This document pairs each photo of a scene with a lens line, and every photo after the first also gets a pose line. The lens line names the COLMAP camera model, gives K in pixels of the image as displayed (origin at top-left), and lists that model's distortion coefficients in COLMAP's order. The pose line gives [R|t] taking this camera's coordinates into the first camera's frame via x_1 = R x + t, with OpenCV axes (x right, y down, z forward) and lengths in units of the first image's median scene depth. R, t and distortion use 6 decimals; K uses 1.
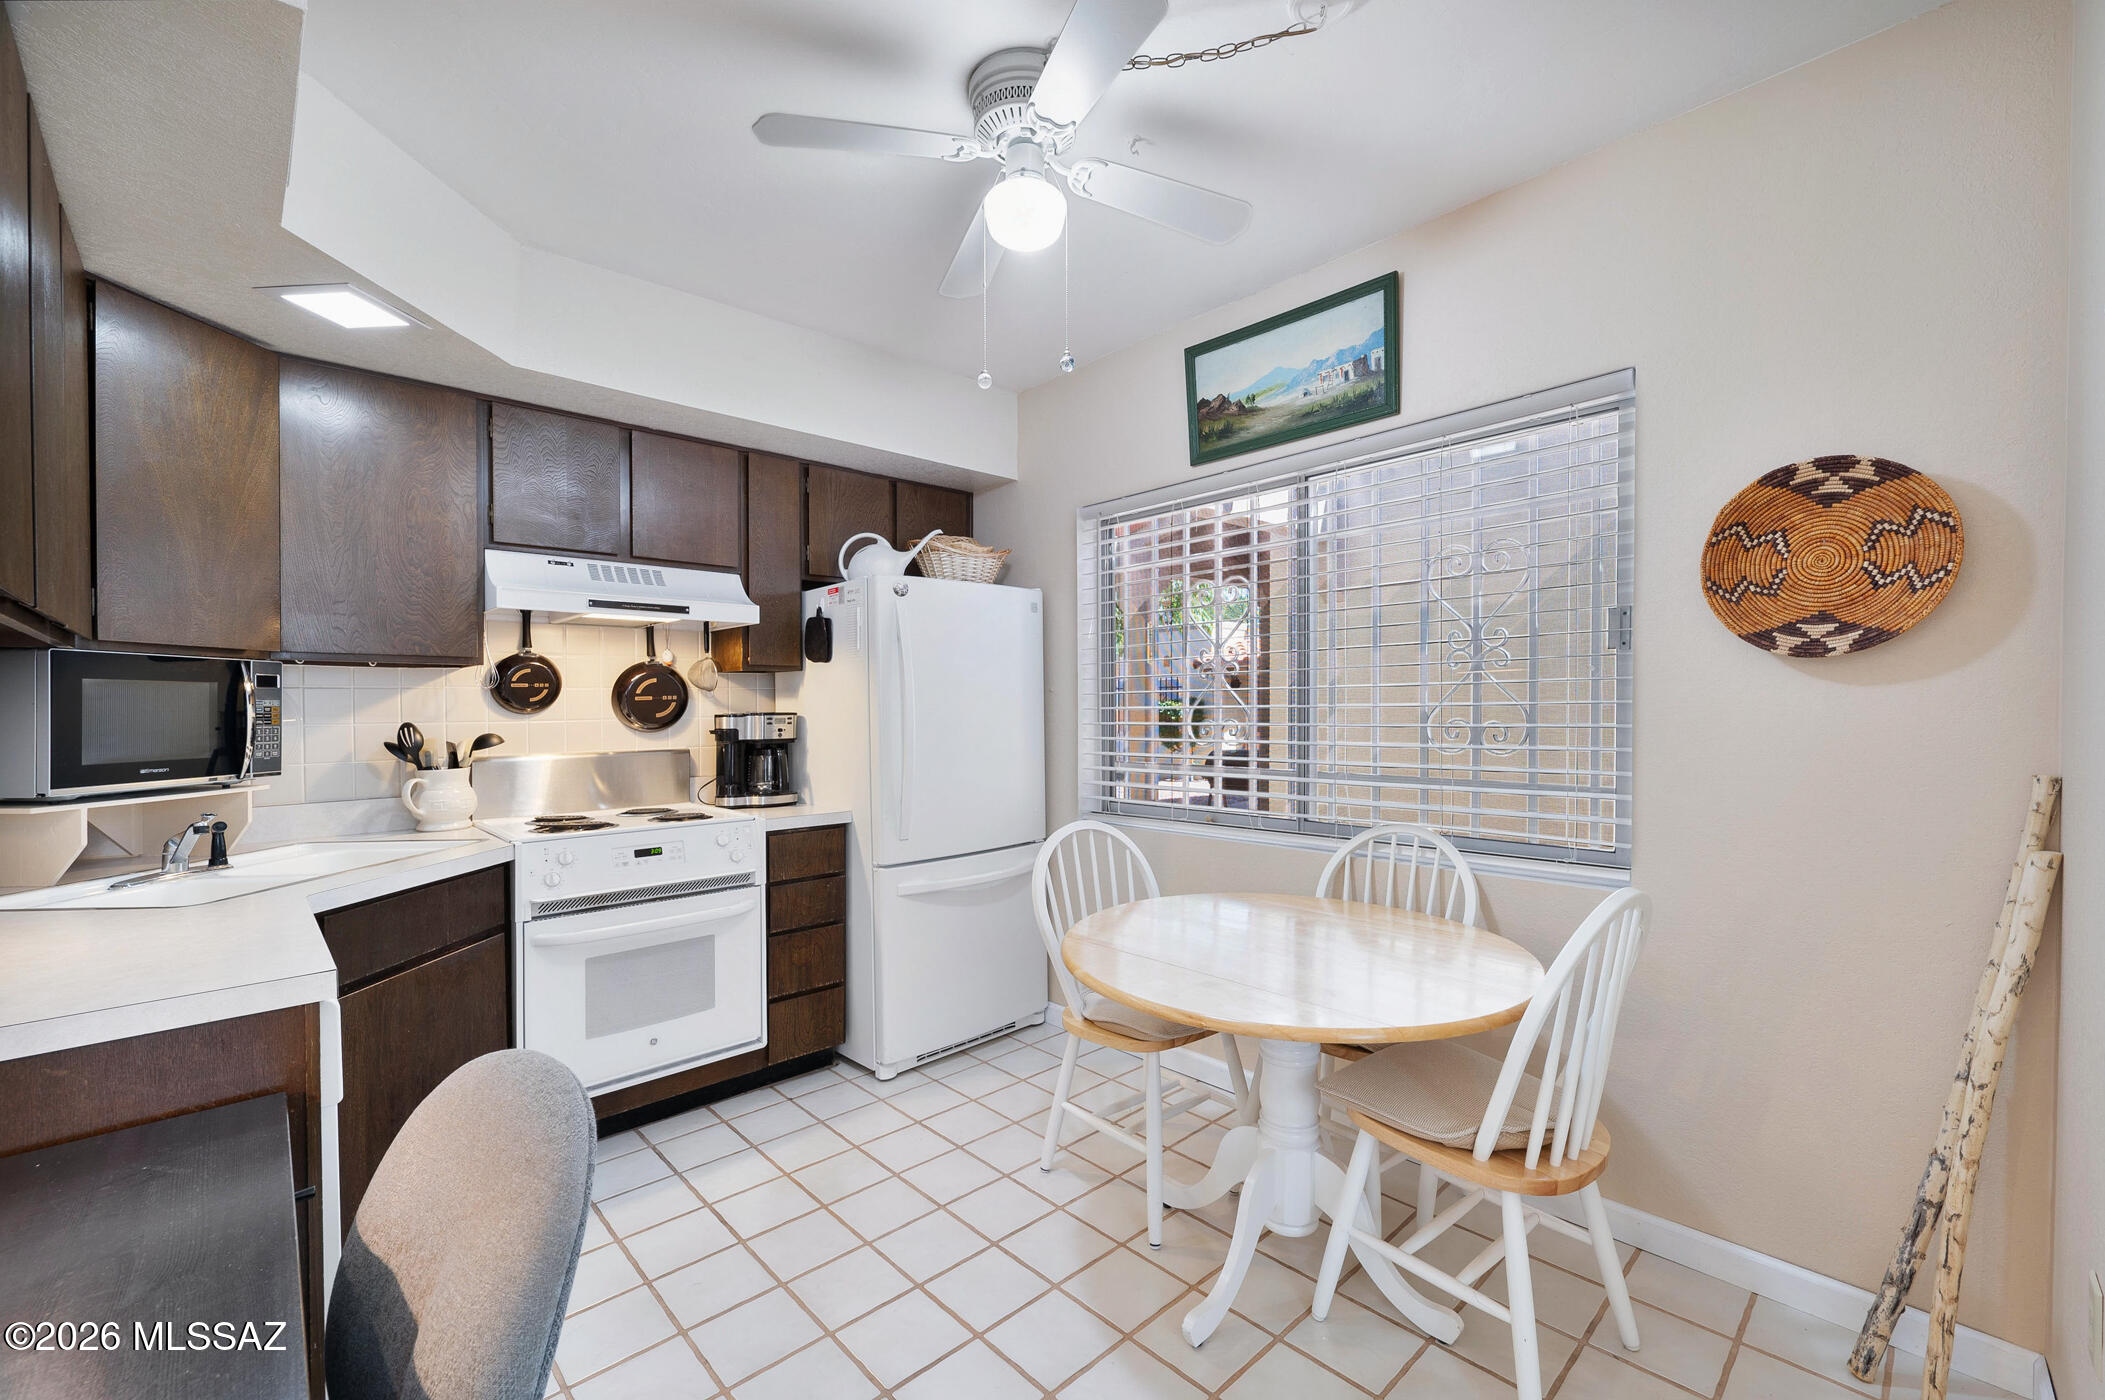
lens RADIAL K [[872.3, 0, 1059.3], [0, 872.3, 721.5], [0, 0, 1]] dist [-0.000451, -0.000095]
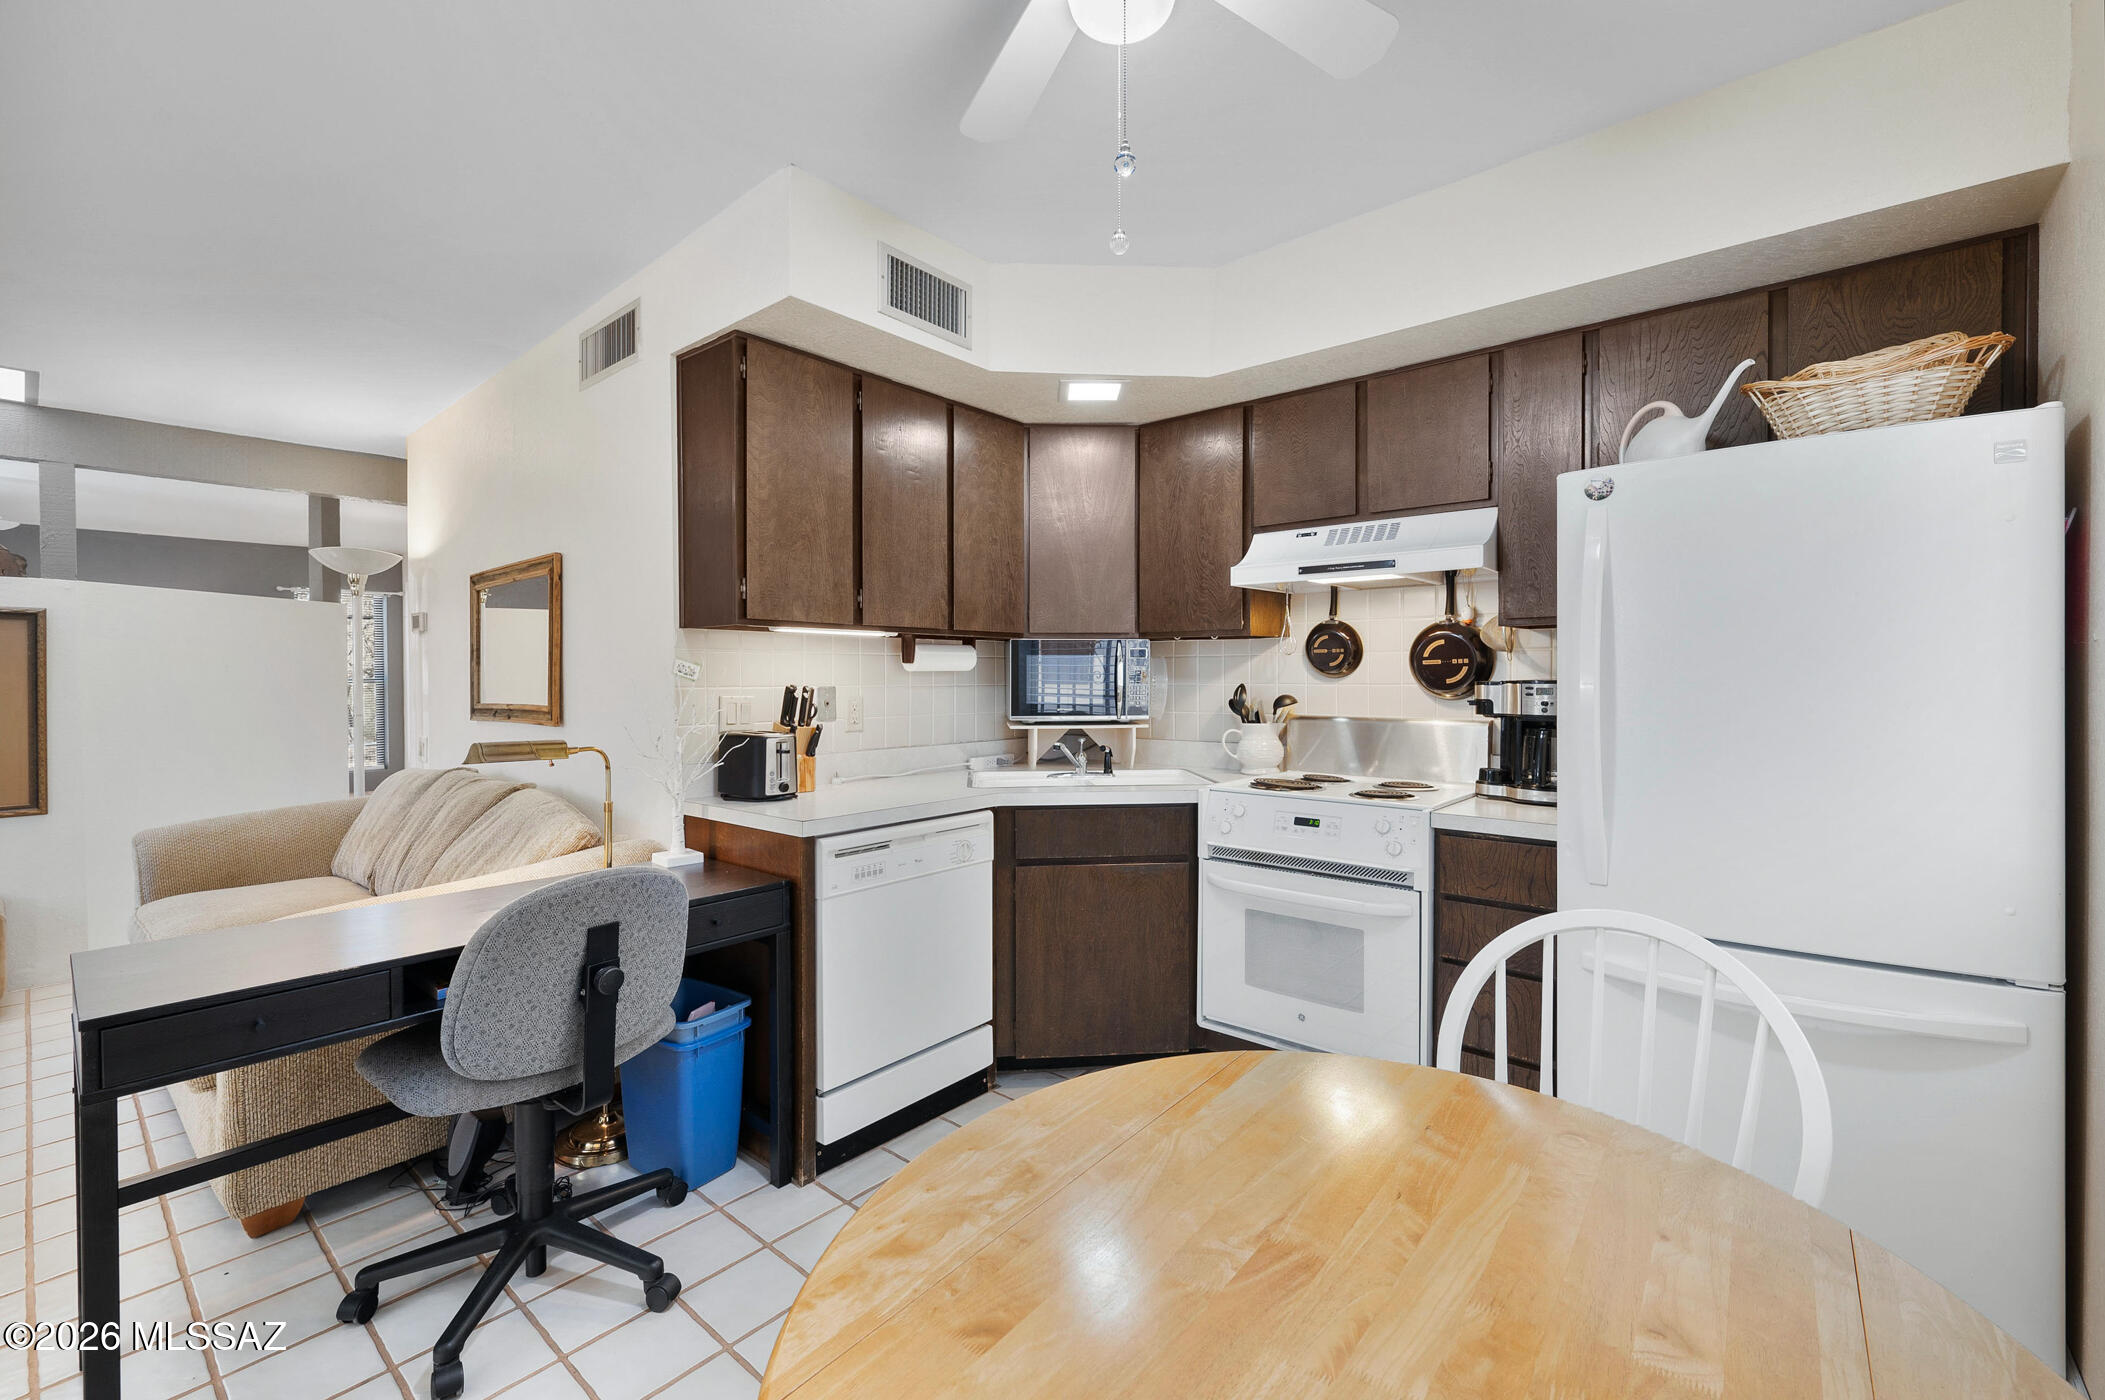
lens RADIAL K [[895.9, 0, 1056.9], [0, 895.9, 680.4], [0, 0, 1]] dist [0.000757, 0.000008]
pose [[0.103047, 0.015363, -0.994558, 0.402262], [-0.013313, 0.999812, 0.014065, -0.015091], [0.994587, 0.011791, 0.103232, 0.506262]]
